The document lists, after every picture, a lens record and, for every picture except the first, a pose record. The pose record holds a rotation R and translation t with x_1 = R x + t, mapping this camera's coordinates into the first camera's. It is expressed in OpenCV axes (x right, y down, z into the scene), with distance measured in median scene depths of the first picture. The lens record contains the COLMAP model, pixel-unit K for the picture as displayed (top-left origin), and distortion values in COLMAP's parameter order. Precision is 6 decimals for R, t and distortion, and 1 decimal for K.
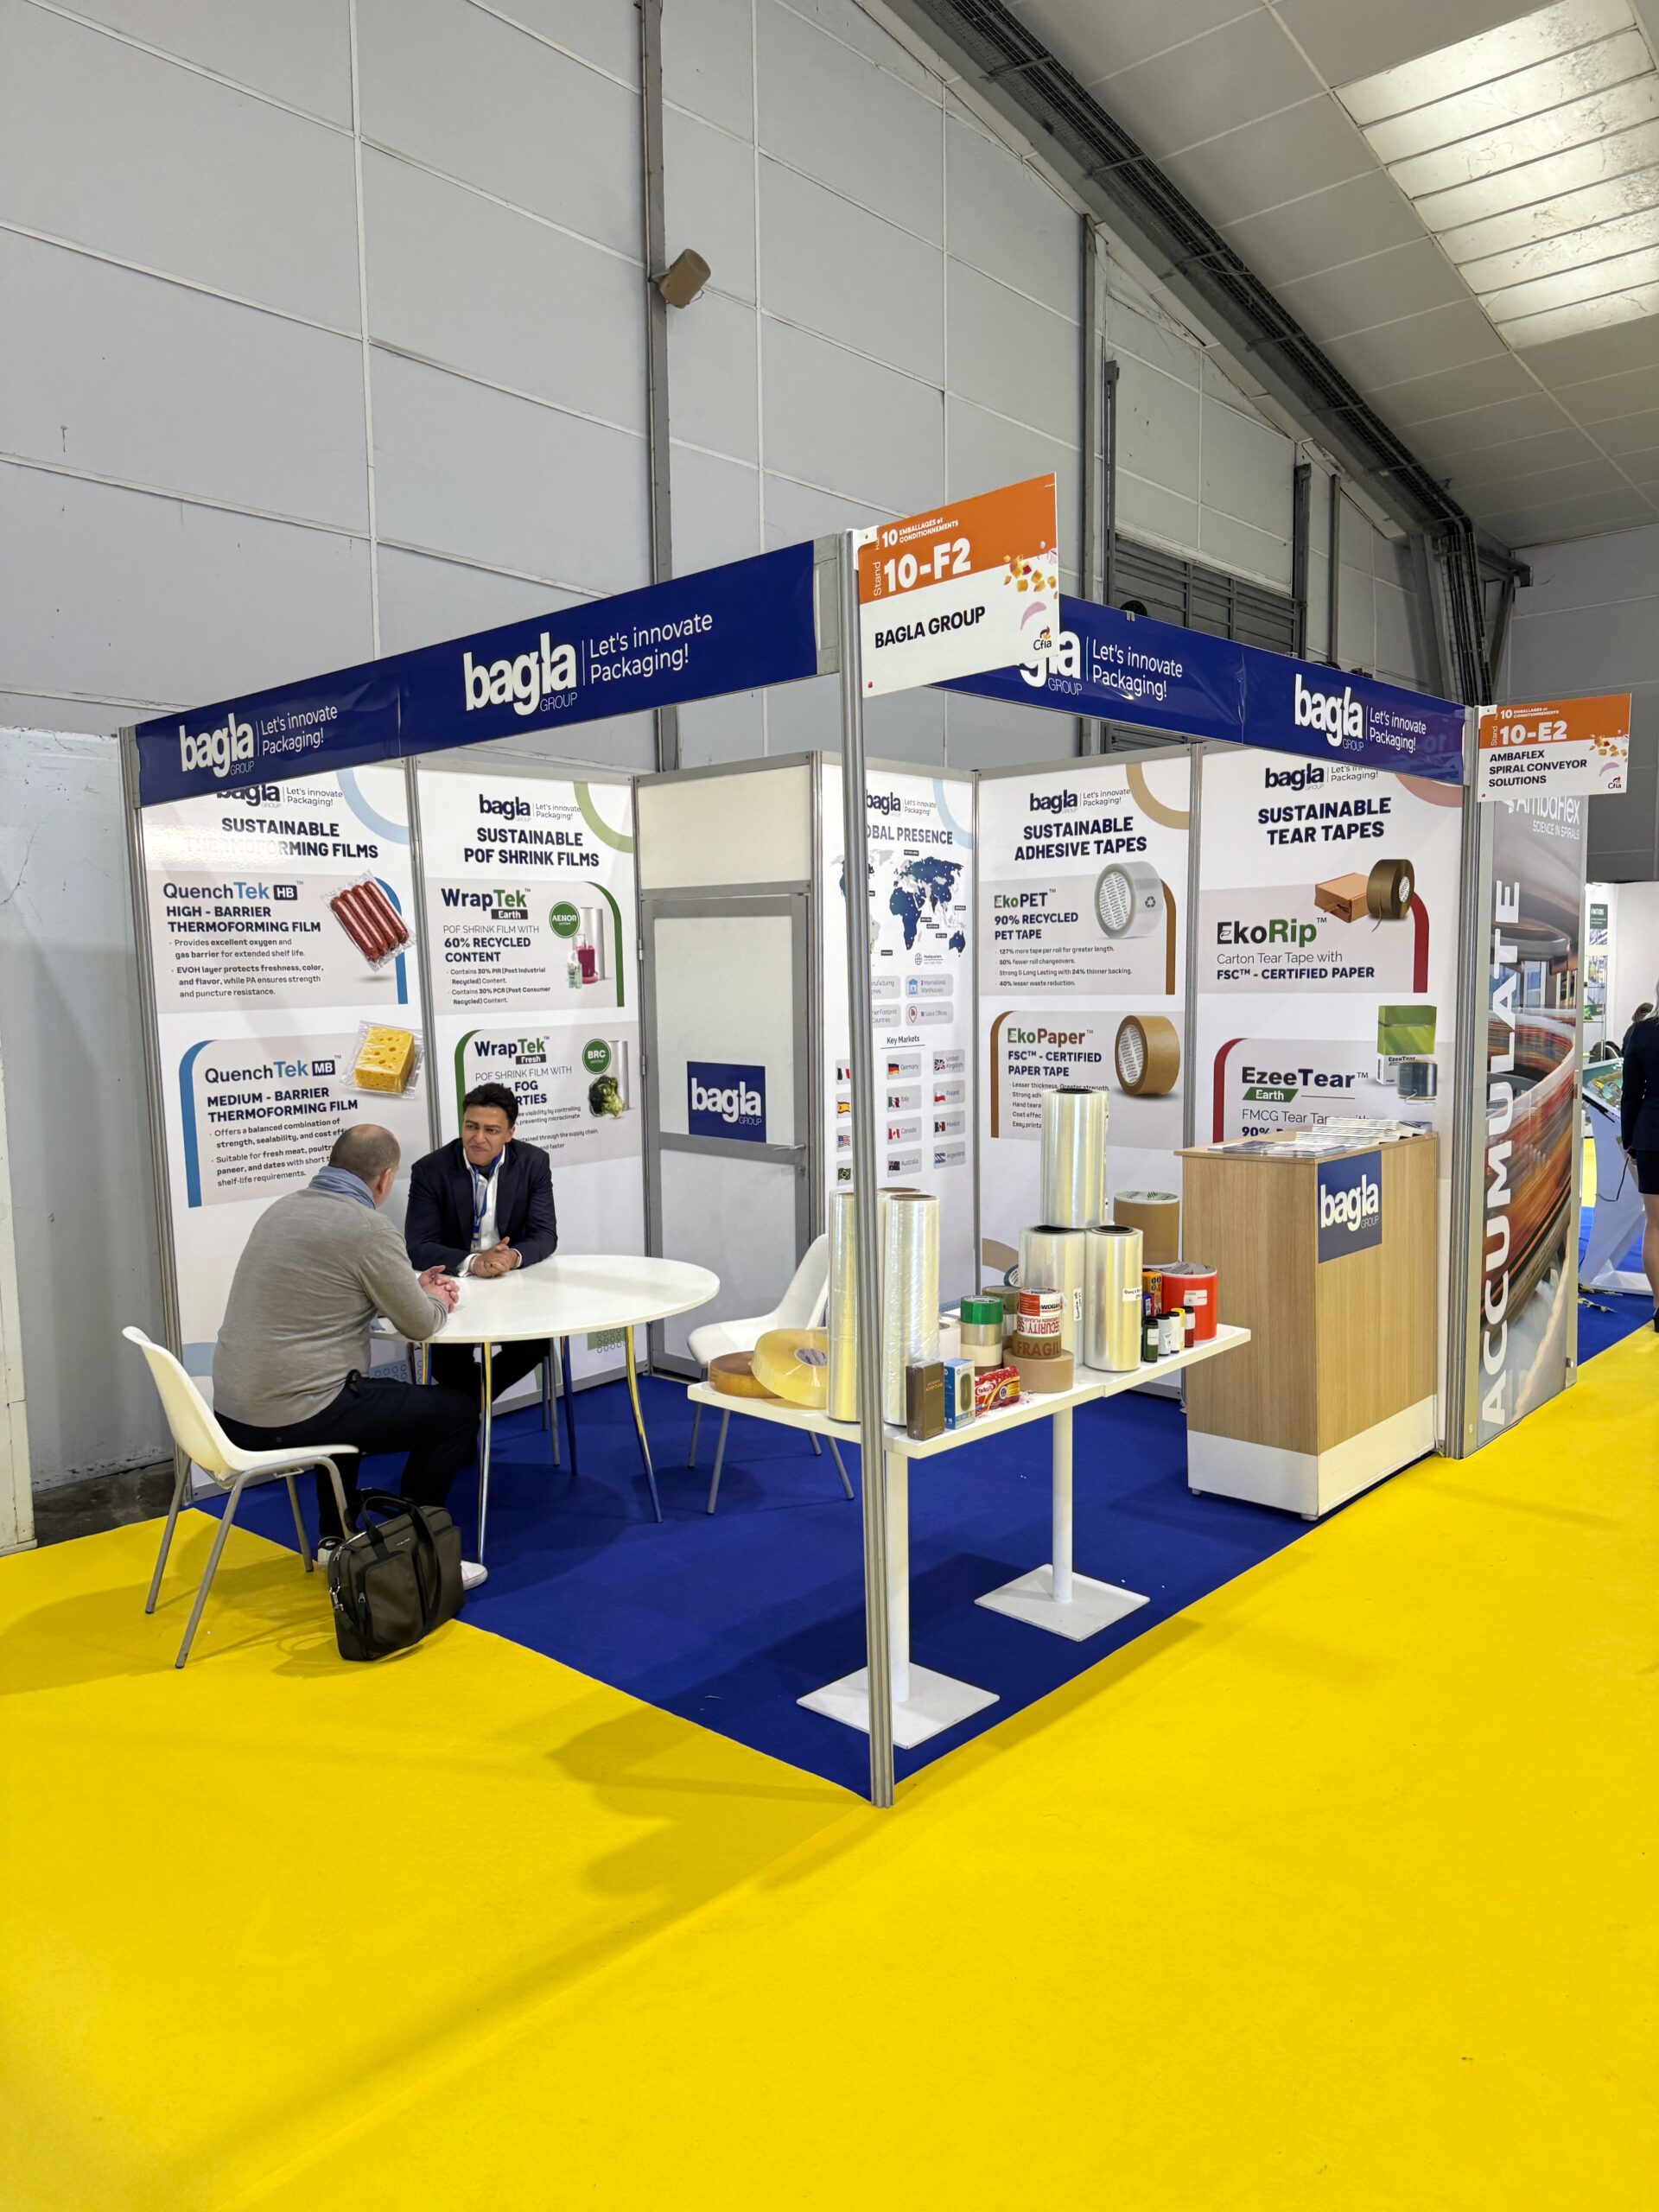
lens RADIAL K [[1531.7, 0, 829.5], [0, 1531.7, 1106.0], [0, 0, 1]] dist [0.139989, -0.205200]
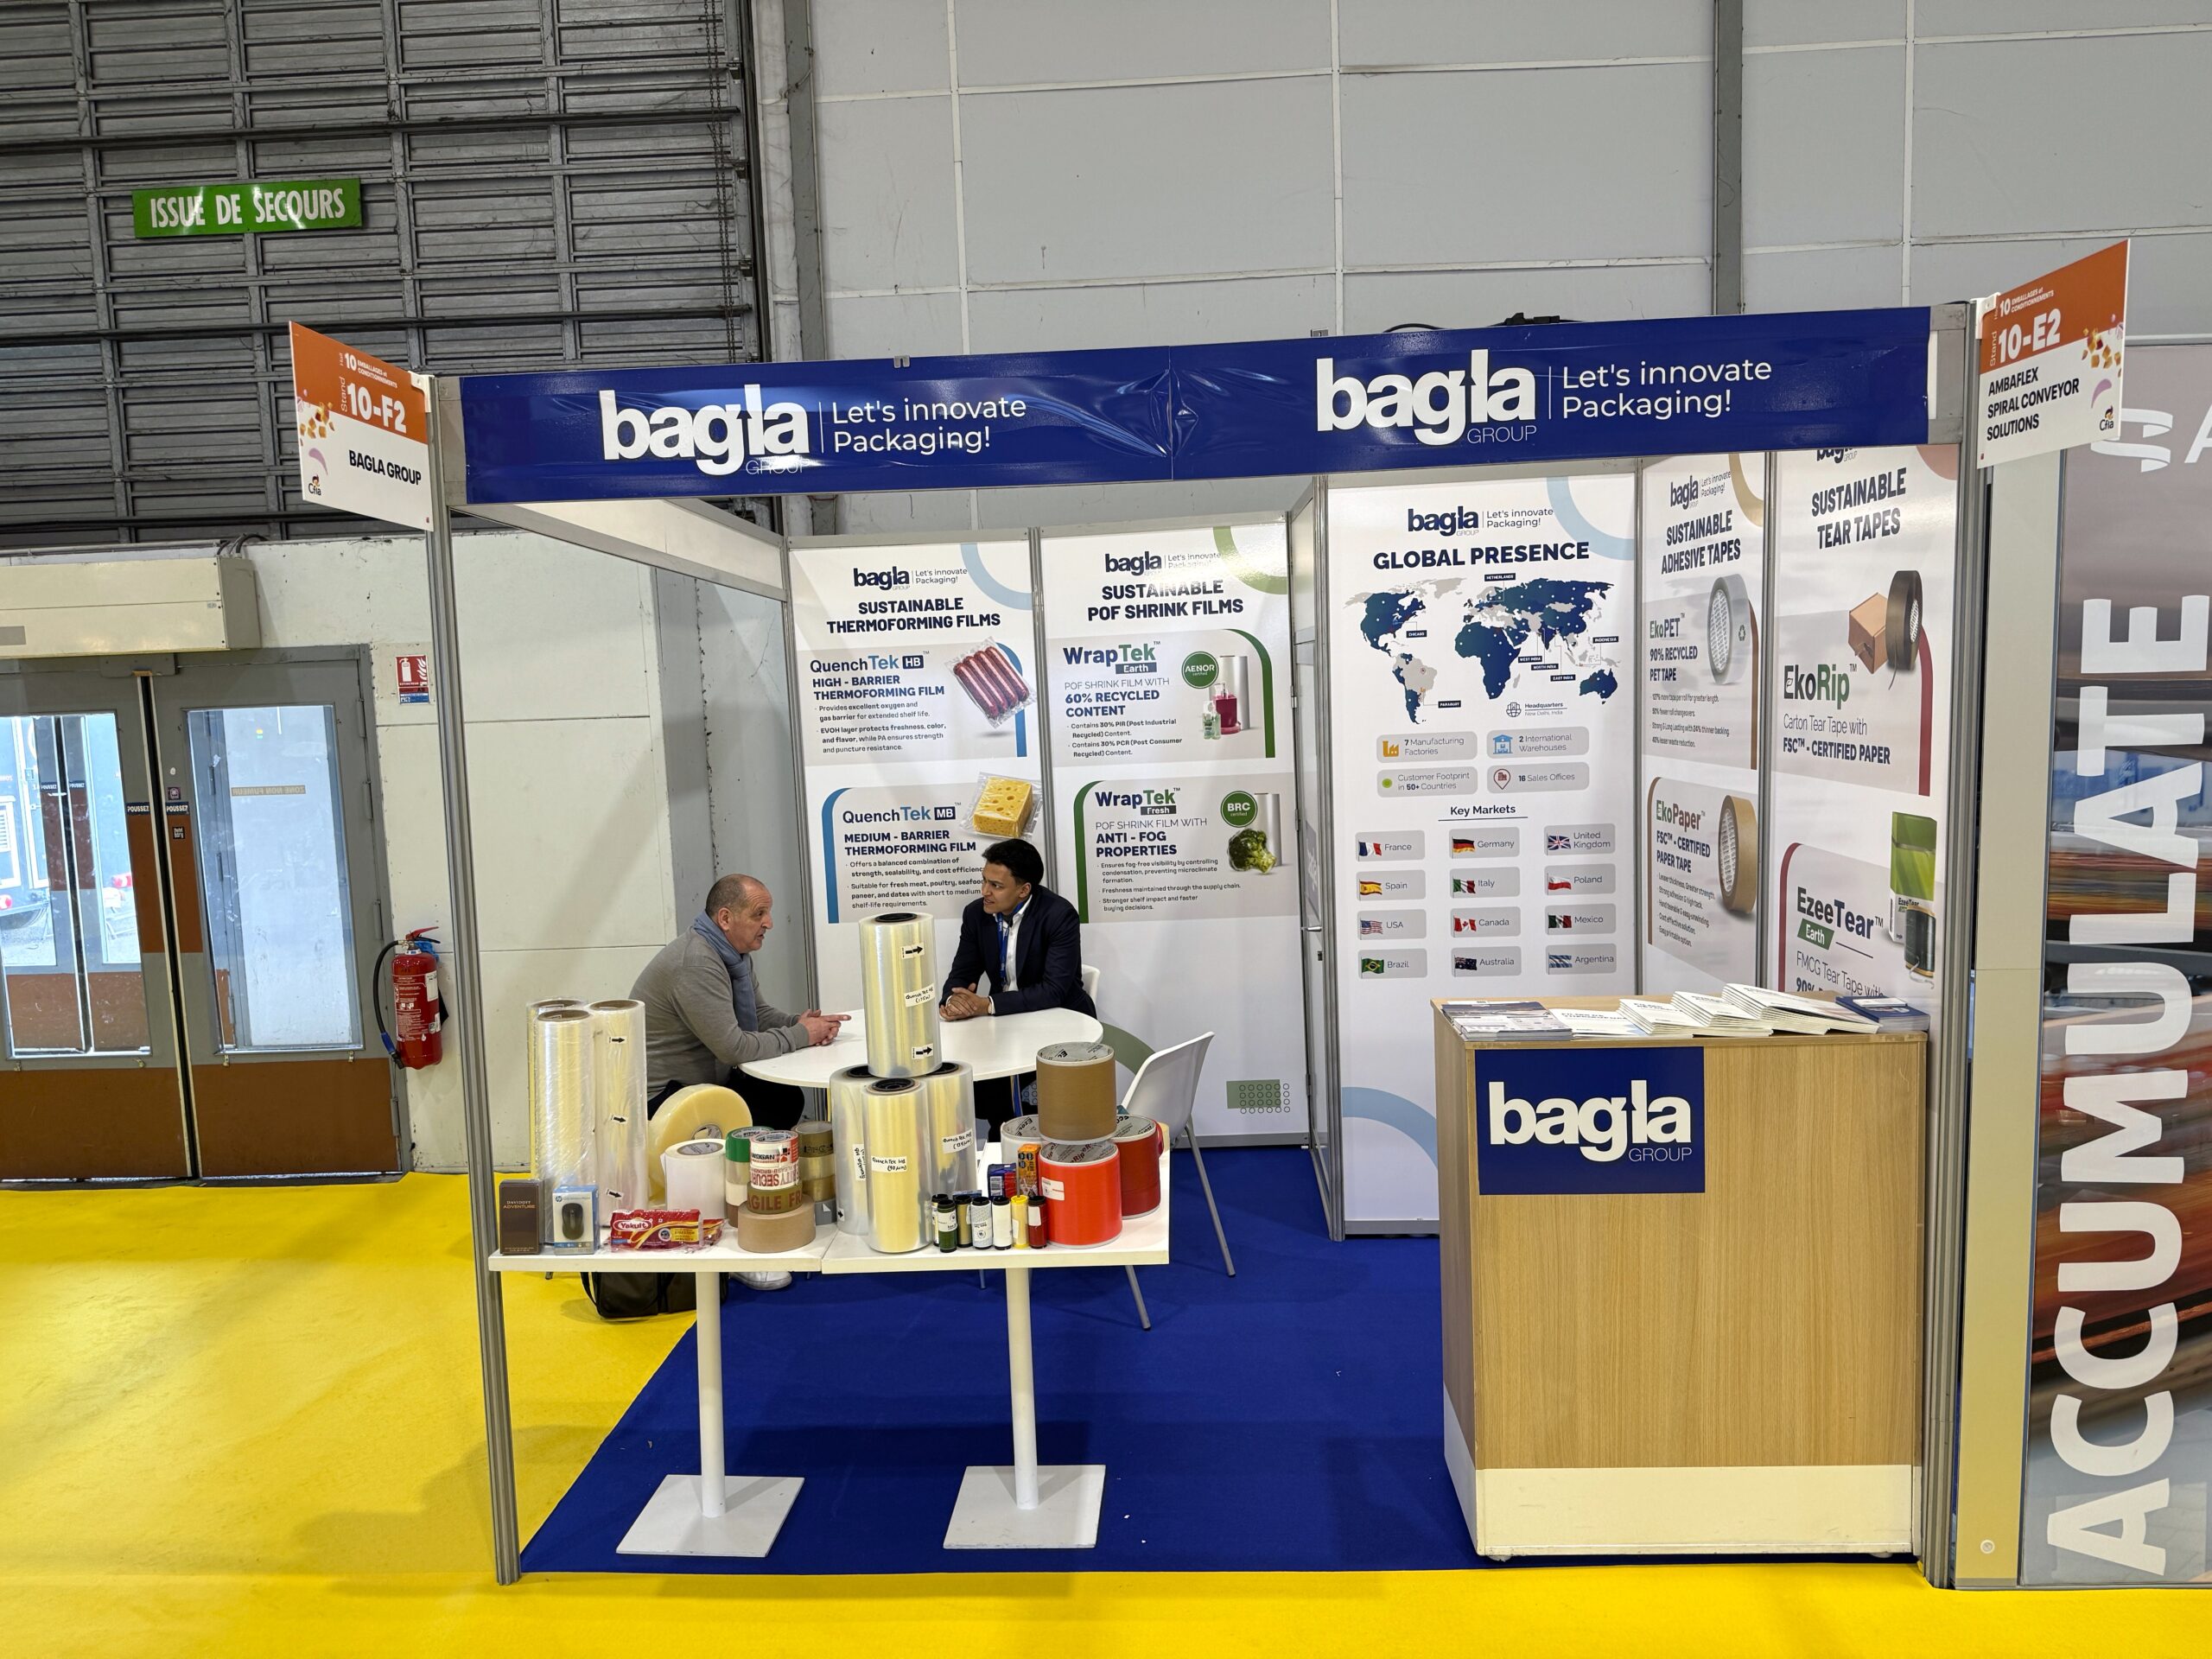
lens RADIAL K [[1531.7, 0, 1106.0], [0, 1531.7, 829.5], [0, 0, 1]] dist [0.139989, -0.205200]
pose [[0.635099, 0.065012, -0.769690, 0.596643], [-0.041398, 0.997885, 0.050127, -0.071289], [0.771320, 0.000028, 0.636447, 0.357203]]
